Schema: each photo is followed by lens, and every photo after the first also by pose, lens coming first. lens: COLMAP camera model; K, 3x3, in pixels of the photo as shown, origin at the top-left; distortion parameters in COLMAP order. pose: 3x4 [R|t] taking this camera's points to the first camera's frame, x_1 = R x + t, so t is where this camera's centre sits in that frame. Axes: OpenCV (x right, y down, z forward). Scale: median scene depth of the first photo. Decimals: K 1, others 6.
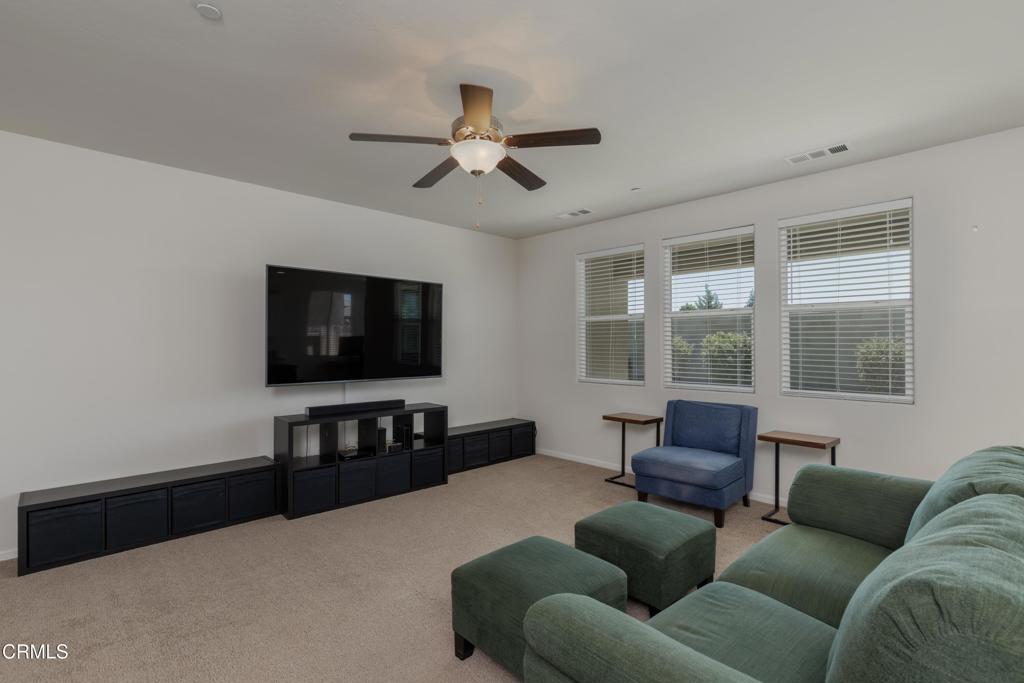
lens RADIAL K [[486.6, 0, 514.4], [0, 486.6, 345.1], [0, 0, 1]] dist [-0.001699, 0.000532]
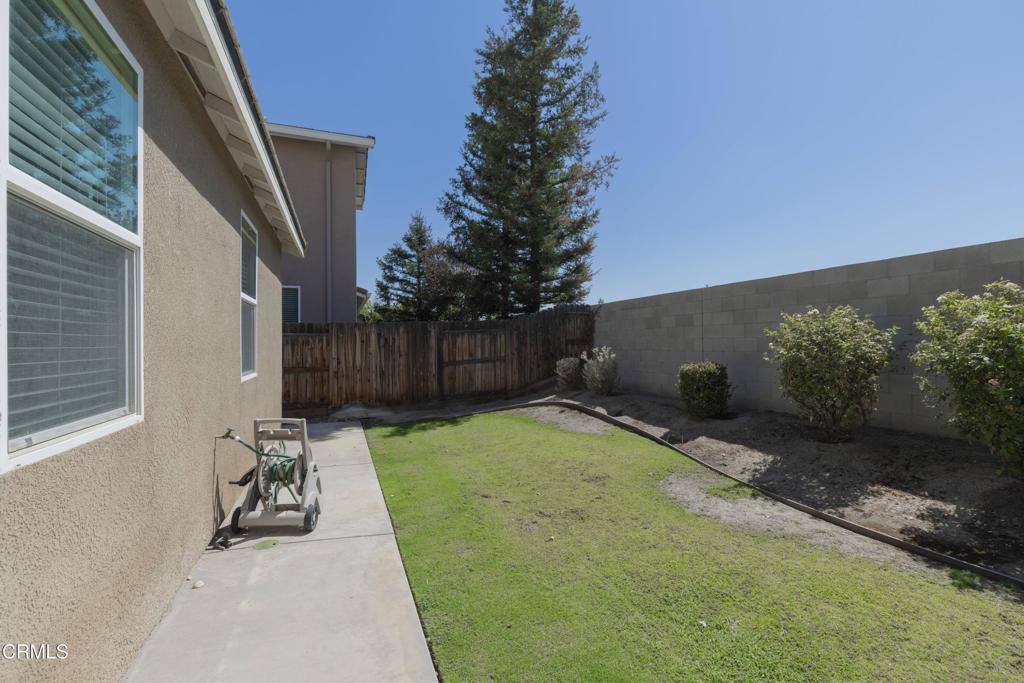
lens RADIAL K [[460.6, 0, 511.5], [0, 460.6, 341.8], [0, 0, 1]] dist [0.009092, -0.000914]
pose [[0.915305, -0.002298, -0.402754, 0.271025], [0.002027, 0.999997, -0.001100, 0.008129], [0.402755, 0.000190, 0.915308, 0.637848]]
